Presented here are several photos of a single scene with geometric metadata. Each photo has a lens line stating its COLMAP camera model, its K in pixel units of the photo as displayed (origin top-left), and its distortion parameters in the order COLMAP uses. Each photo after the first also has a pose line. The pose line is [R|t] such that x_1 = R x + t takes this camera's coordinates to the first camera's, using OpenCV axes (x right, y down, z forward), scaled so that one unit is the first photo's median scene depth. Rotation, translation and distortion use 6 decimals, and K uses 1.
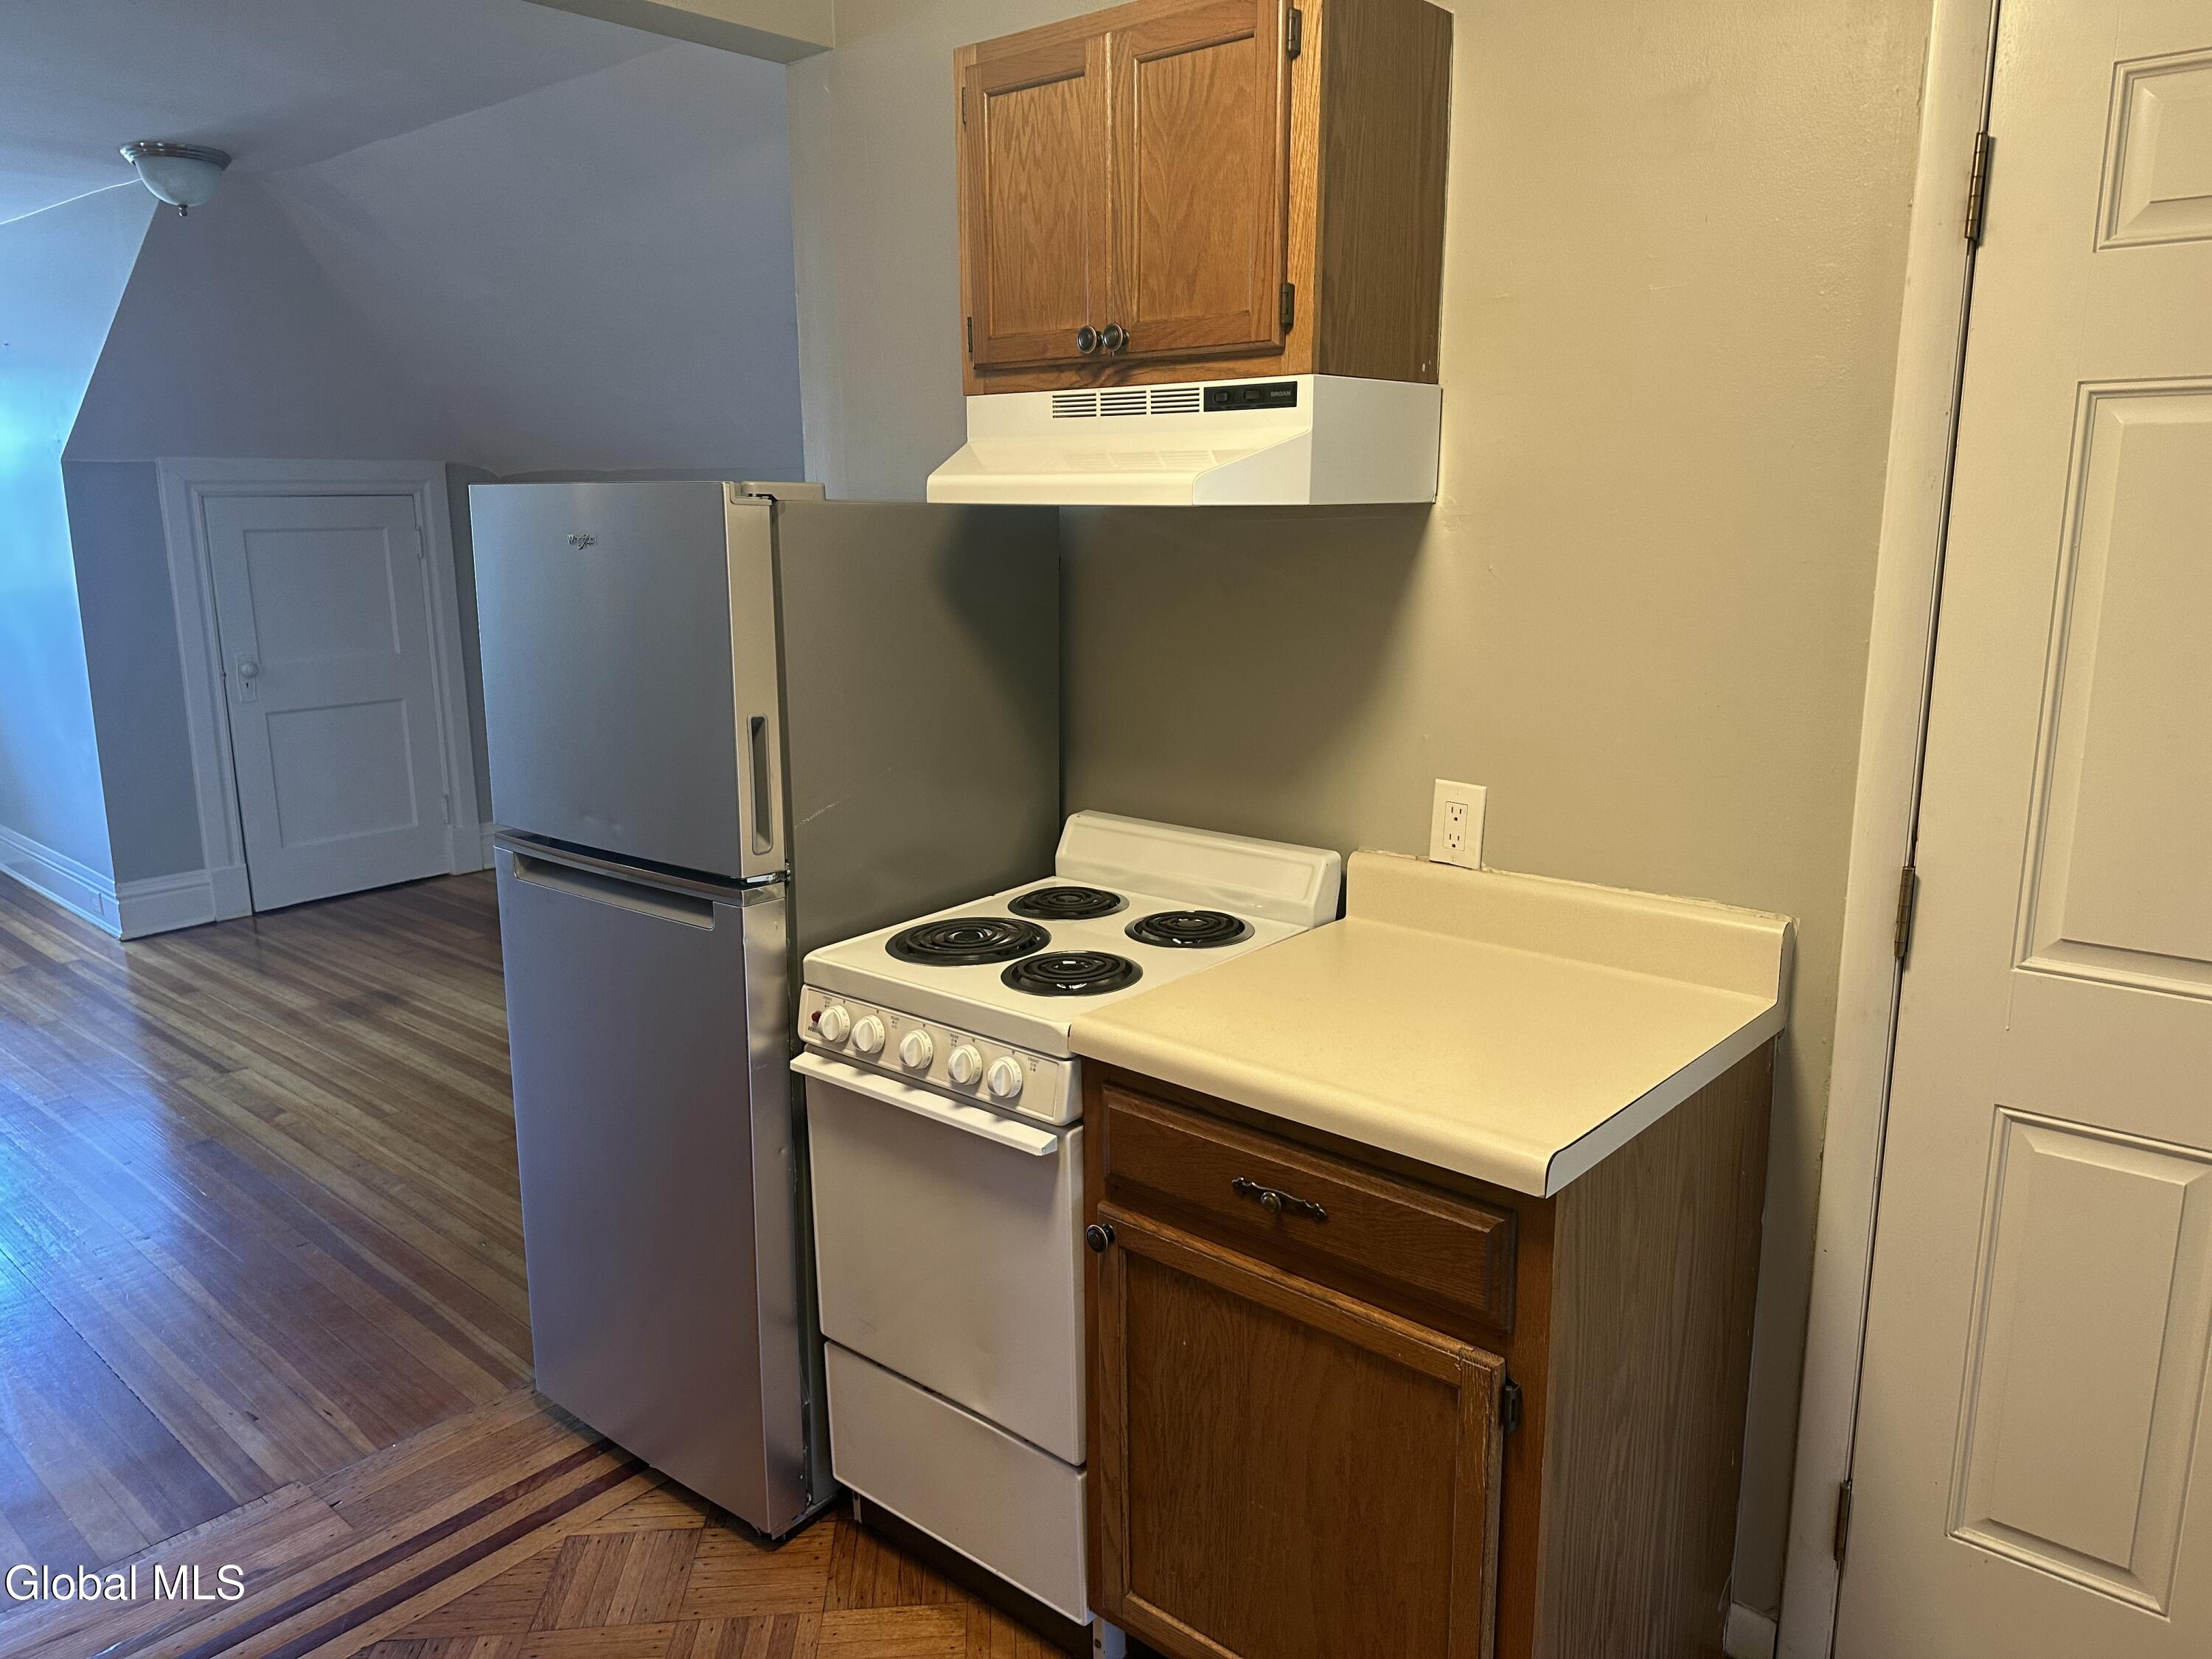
lens RADIAL K [[1558.1, 0, 1106.0], [0, 1558.1, 829.5], [0, 0, 1]] dist [-0.027124, -0.003638]
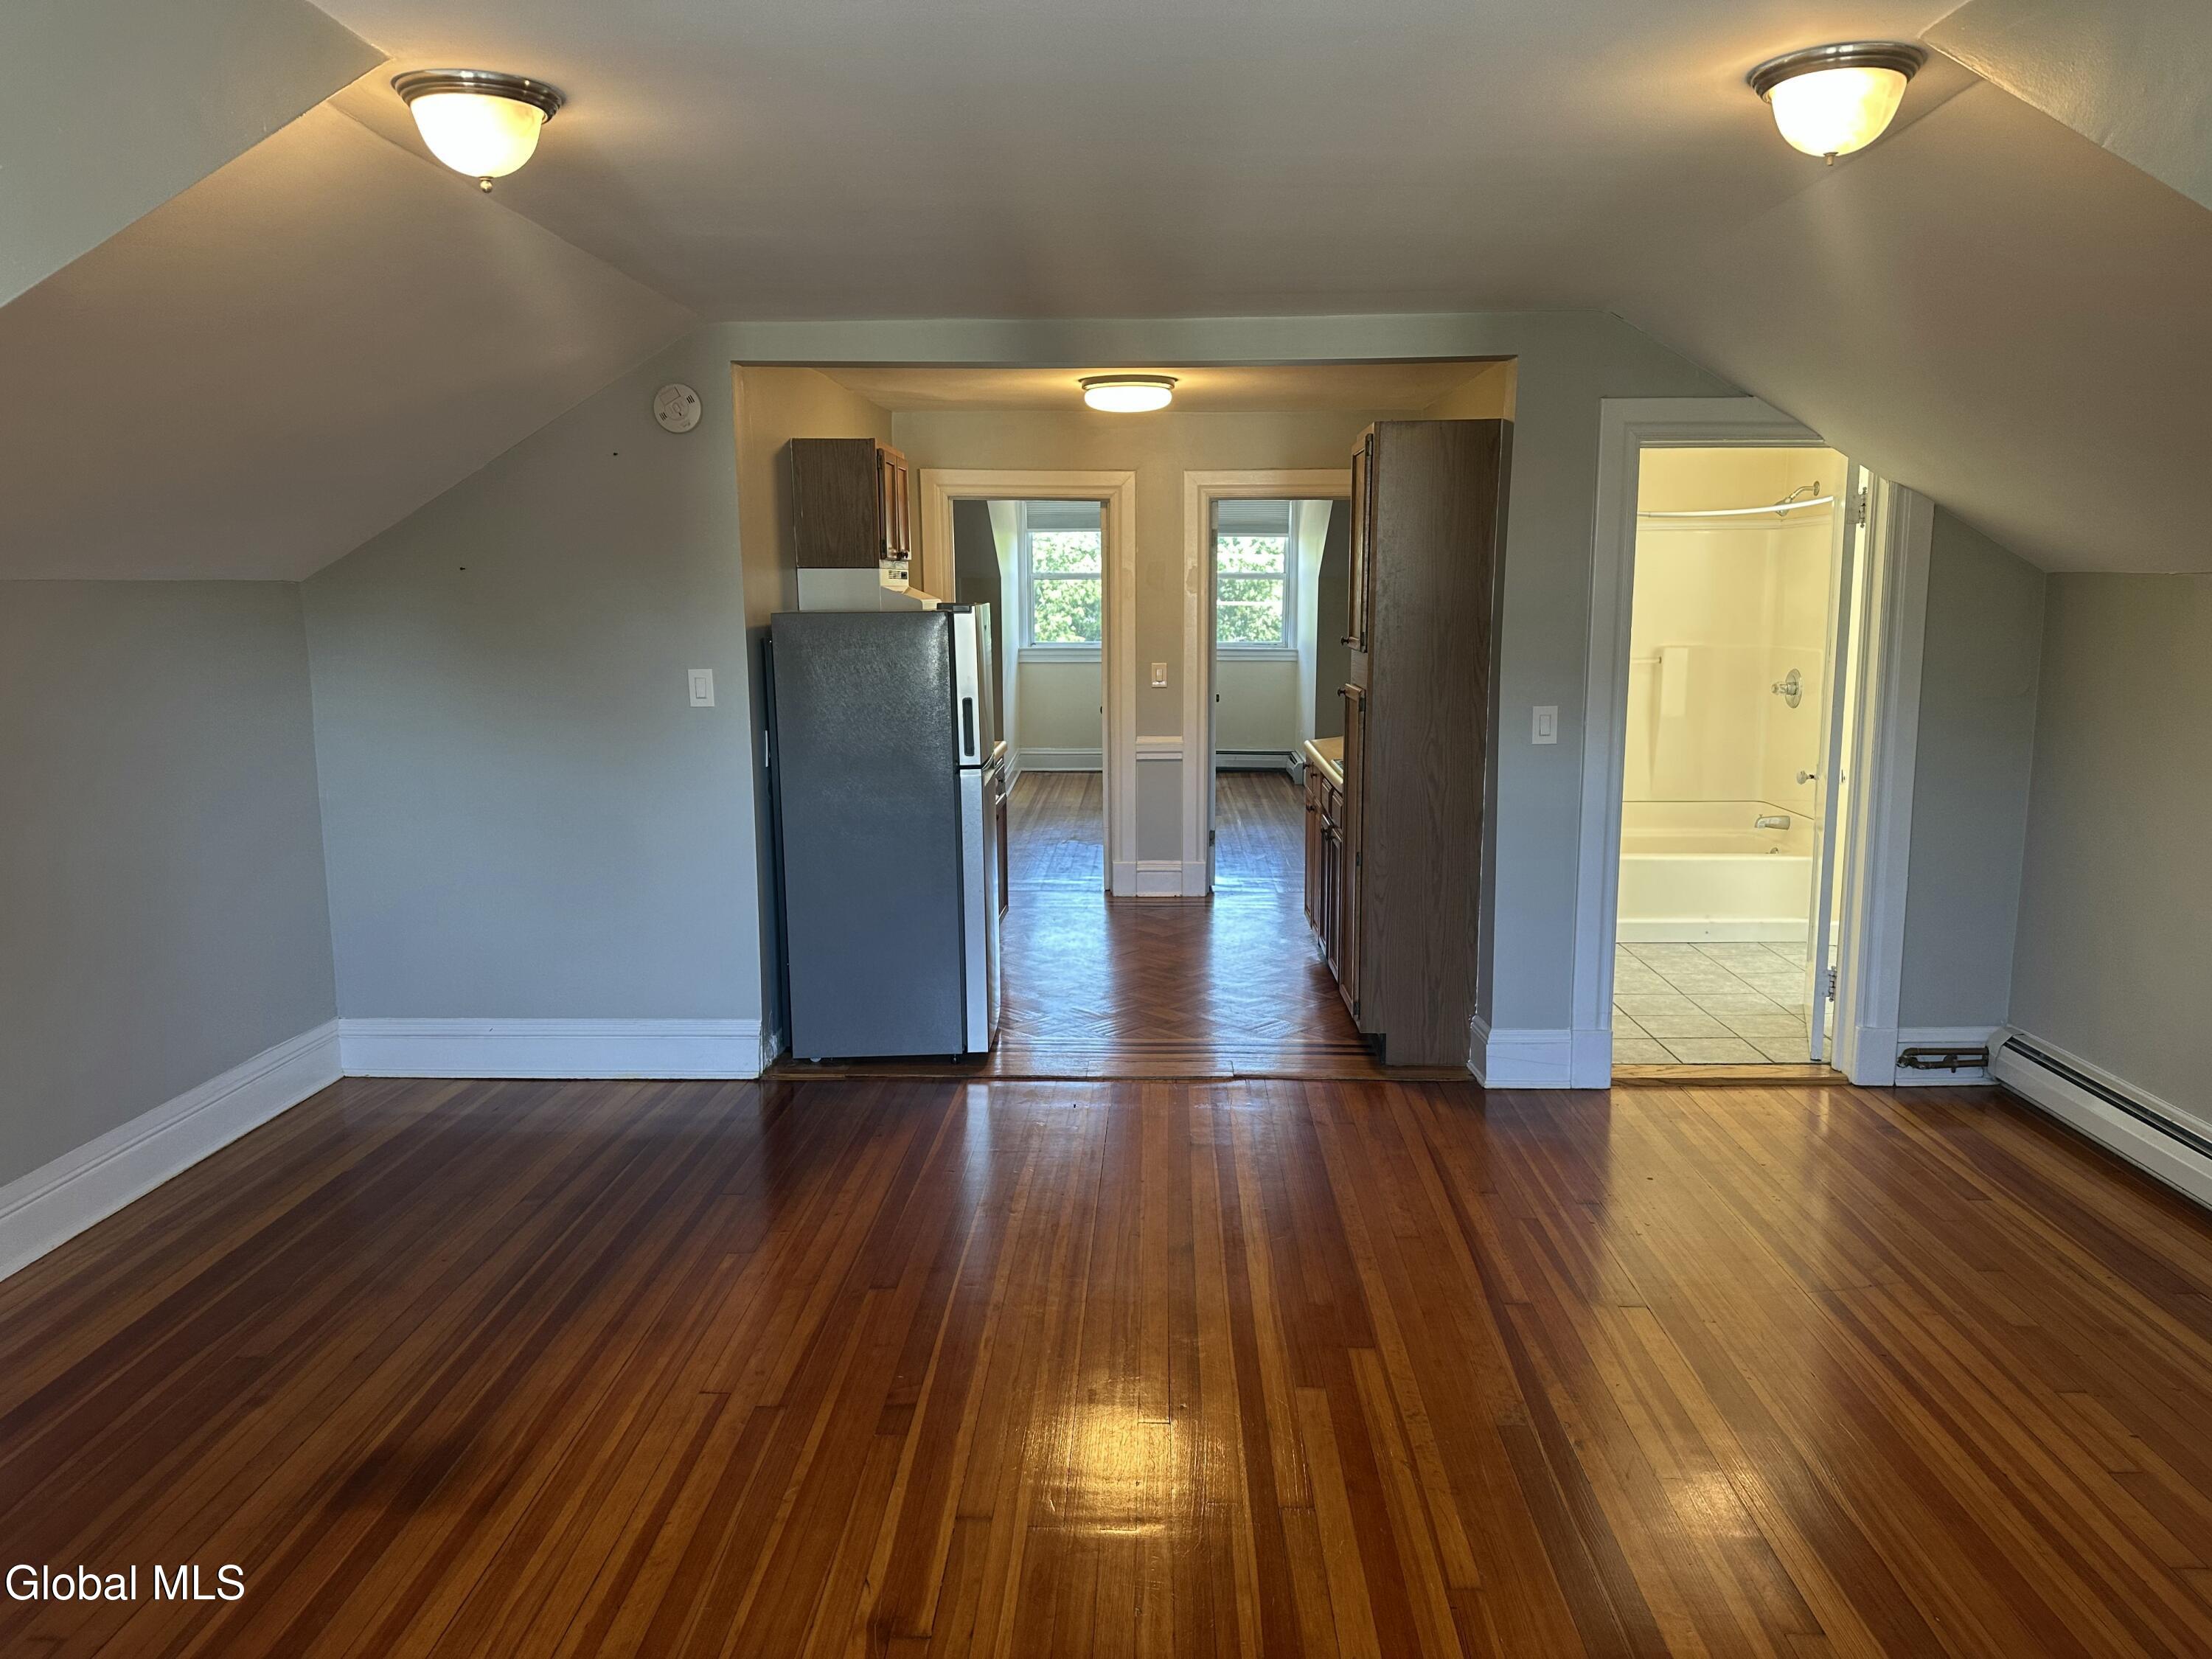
lens RADIAL K [[1558.1, 0, 1106.0], [0, 1558.1, 829.5], [0, 0, 1]] dist [-0.027124, -0.003638]
pose [[-0.623248, -0.113098, 0.773803, -1.019574], [0.171718, 0.945546, 0.276507, -0.231059], [-0.762938, 0.305208, -0.569888, 0.989409]]
